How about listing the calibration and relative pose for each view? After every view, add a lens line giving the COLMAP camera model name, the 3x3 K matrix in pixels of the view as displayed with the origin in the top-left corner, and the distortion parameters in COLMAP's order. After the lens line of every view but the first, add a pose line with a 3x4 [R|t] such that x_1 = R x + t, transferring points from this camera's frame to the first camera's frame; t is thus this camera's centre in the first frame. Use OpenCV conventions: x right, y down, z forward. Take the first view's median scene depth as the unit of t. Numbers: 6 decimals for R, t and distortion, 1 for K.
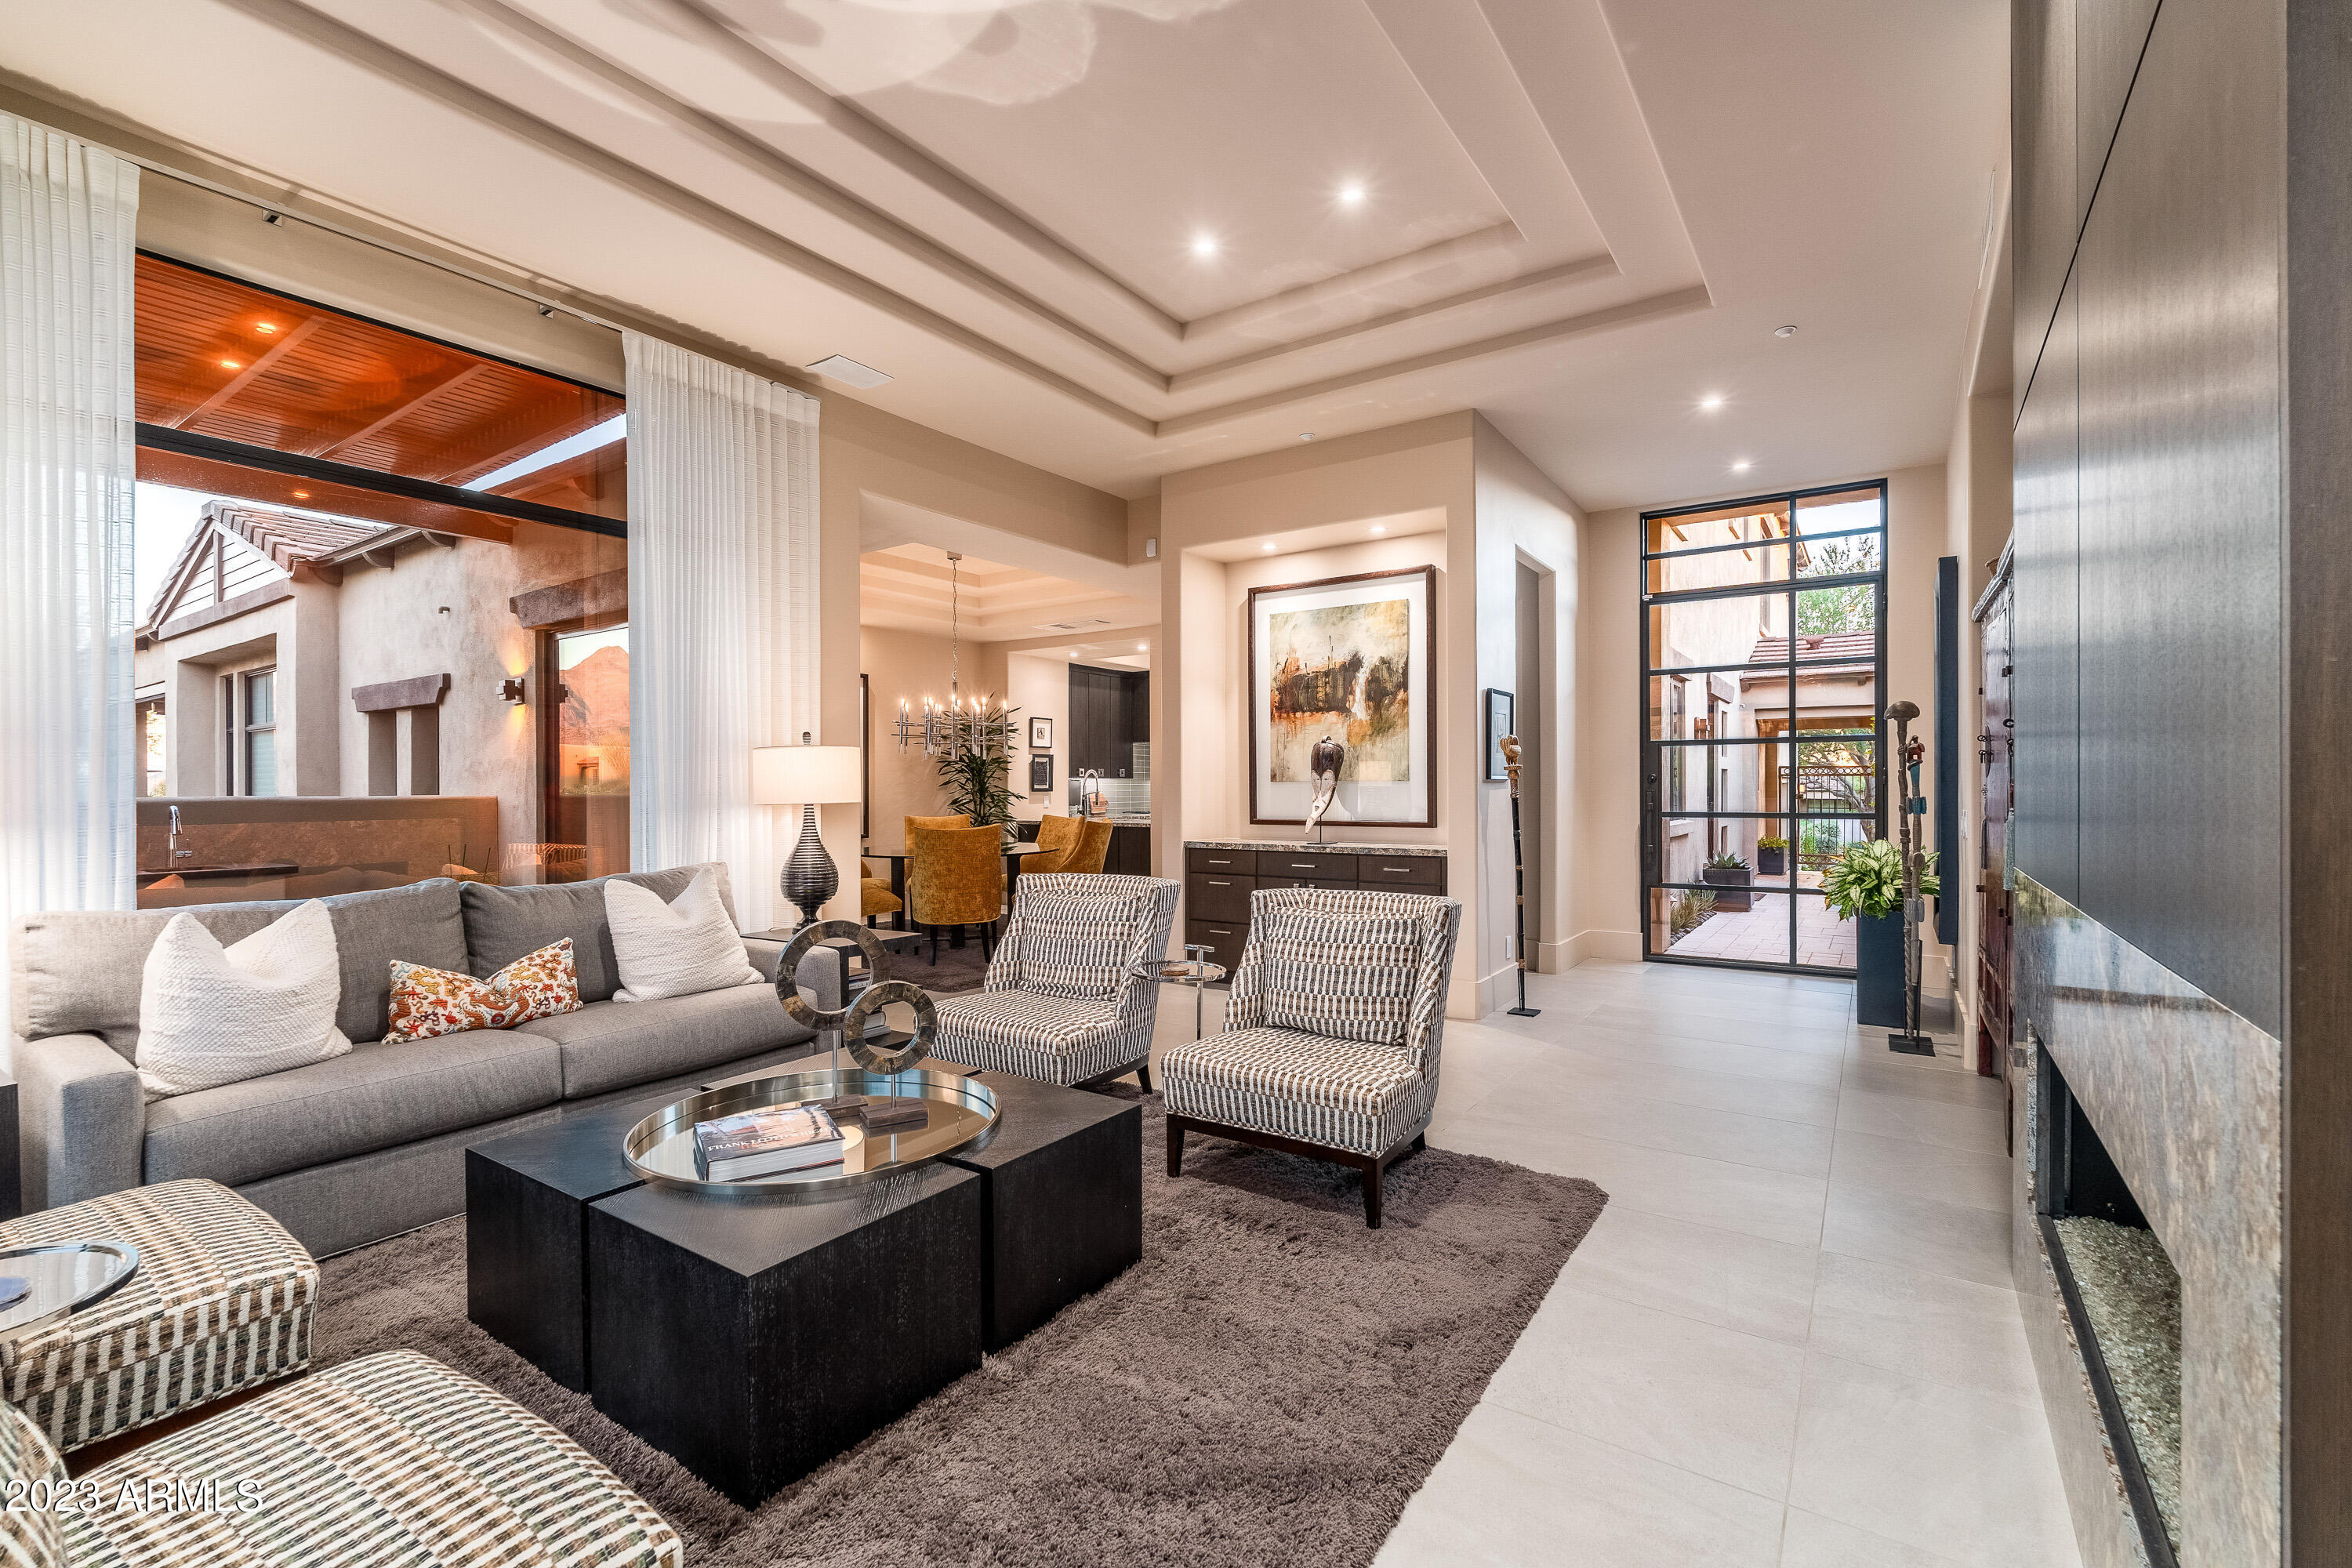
lens RADIAL K [[1028.4, 0, 1192.7], [0, 1028.4, 781.6], [0, 0, 1]] dist [0.002697, -0.000123]
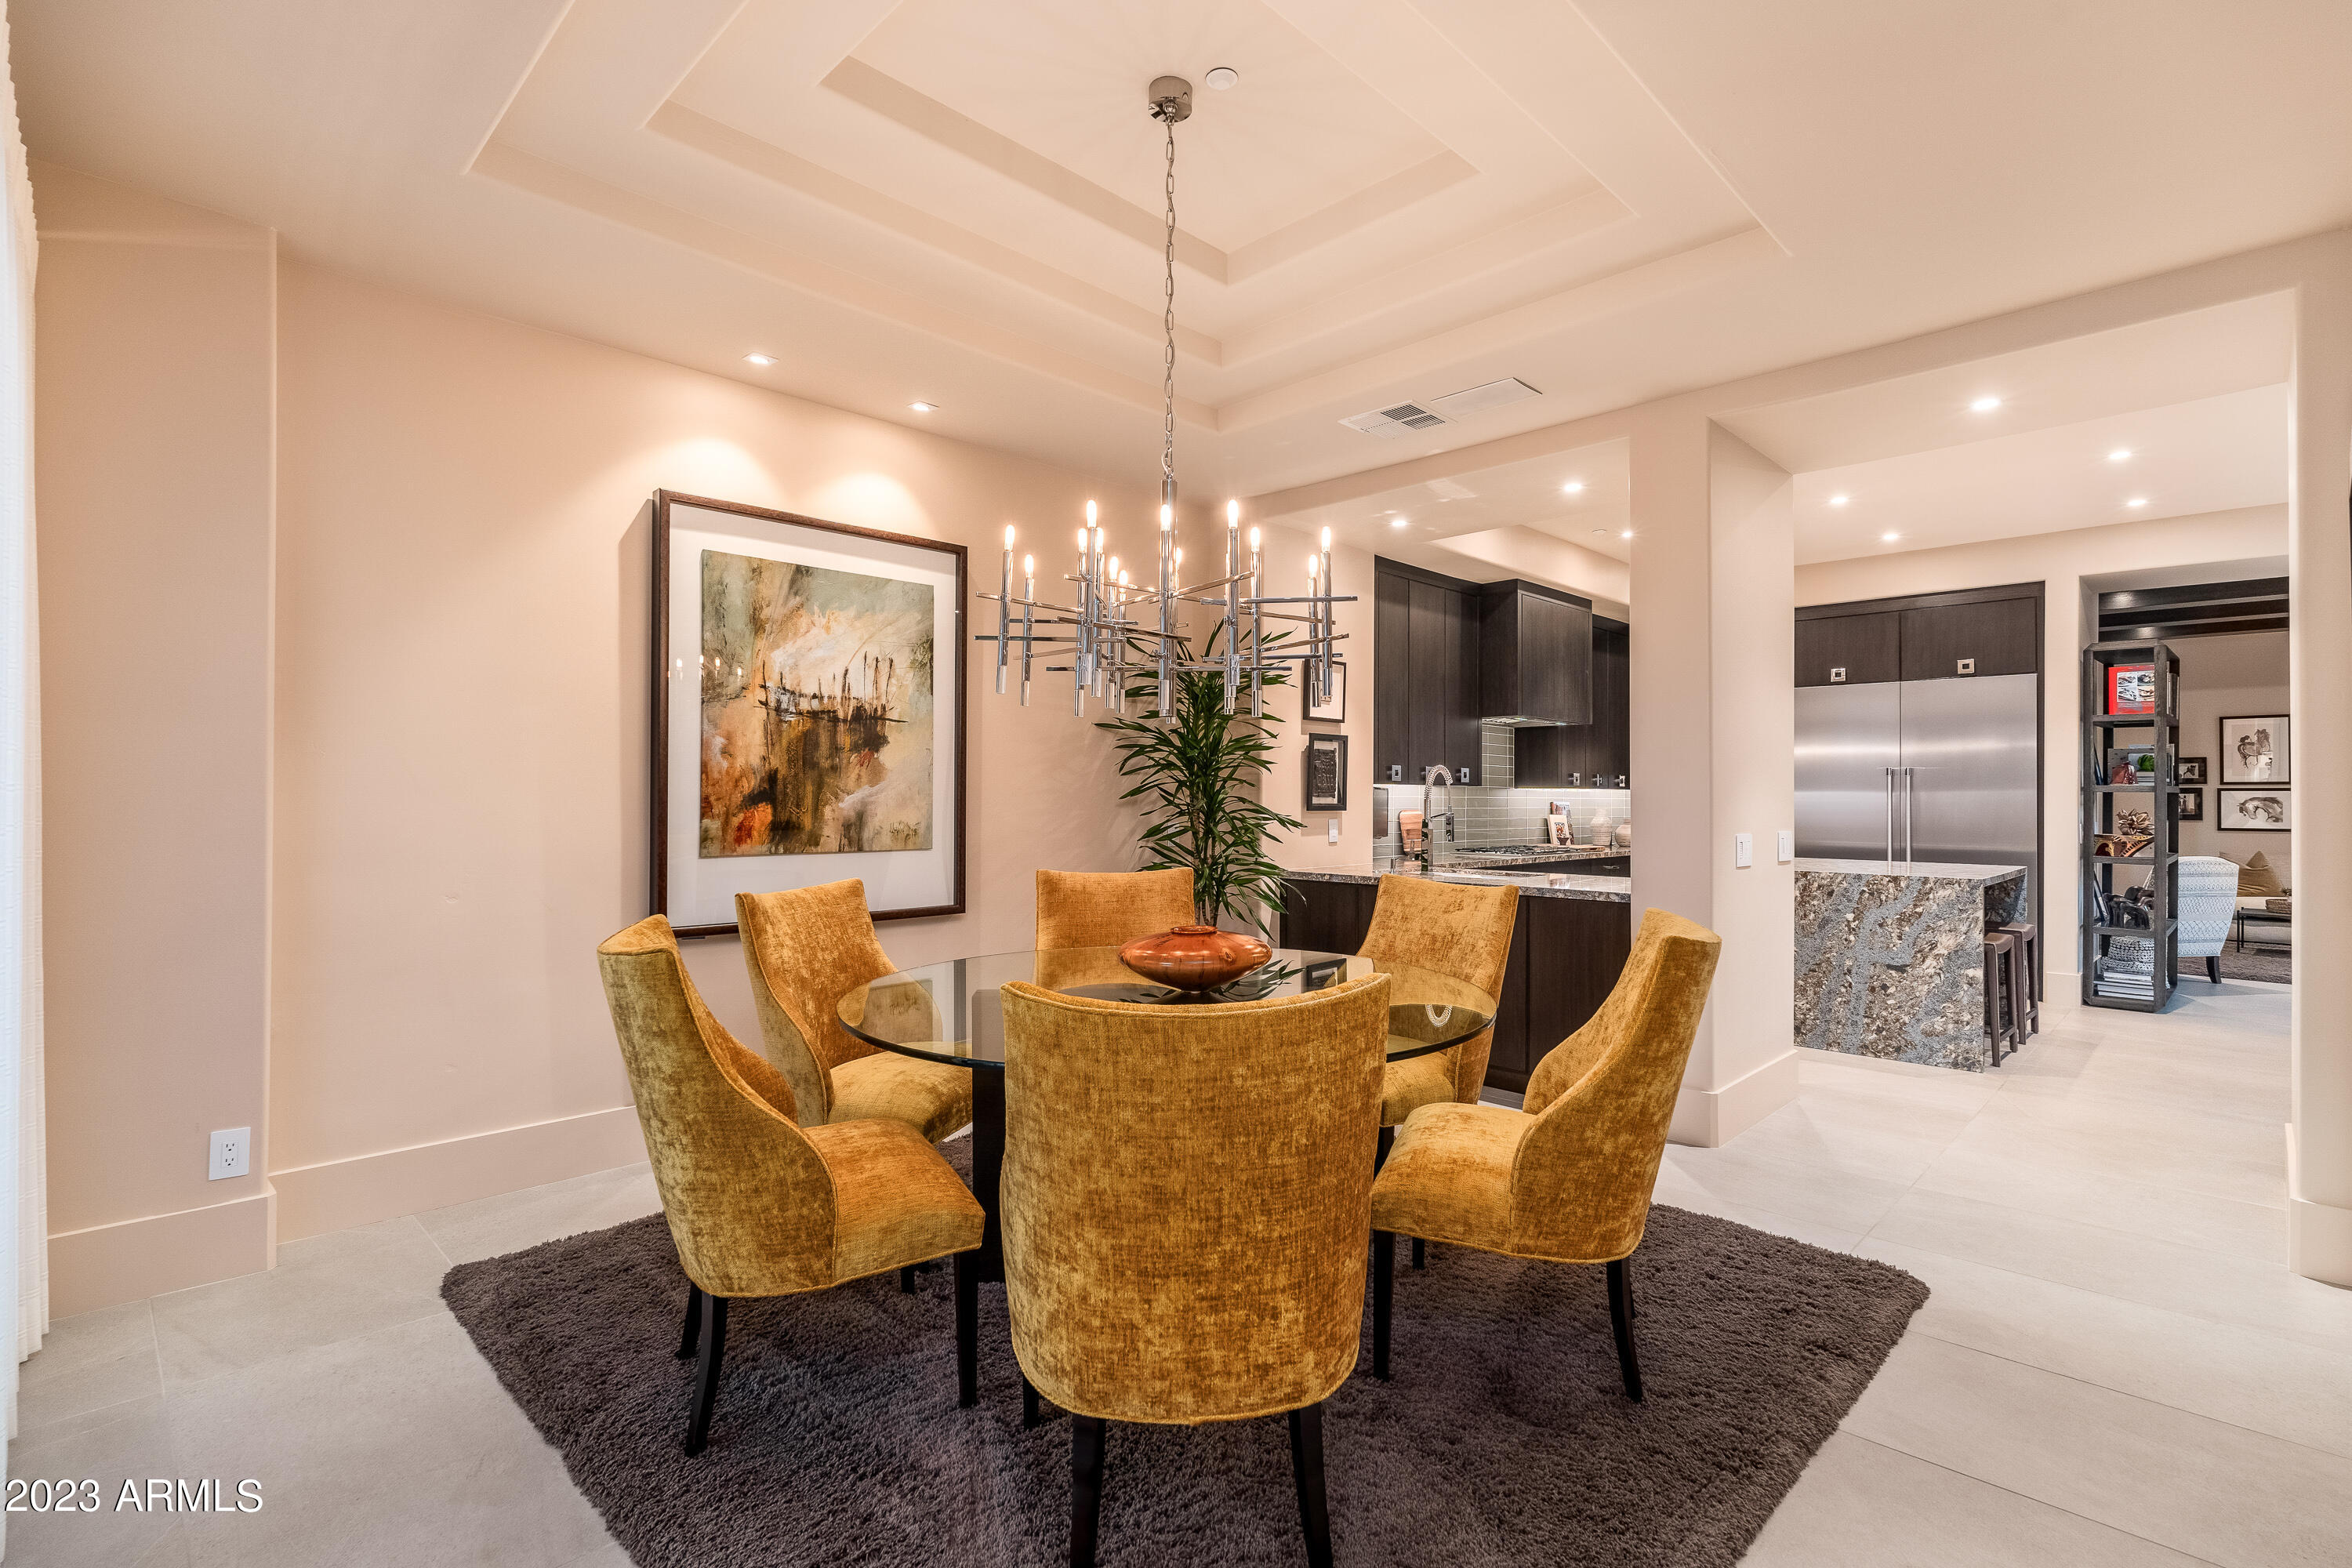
lens RADIAL K [[1101.0, 0, 1176.0], [0, 1101.0, 784.0], [0, 0, 1]] dist [0.002401, 0.000628]
pose [[0.981346, 0.006514, -0.192137, -0.121793], [-0.008243, 0.999932, -0.008204, 0.002006], [0.192071, 0.009635, 0.981334, 0.497579]]
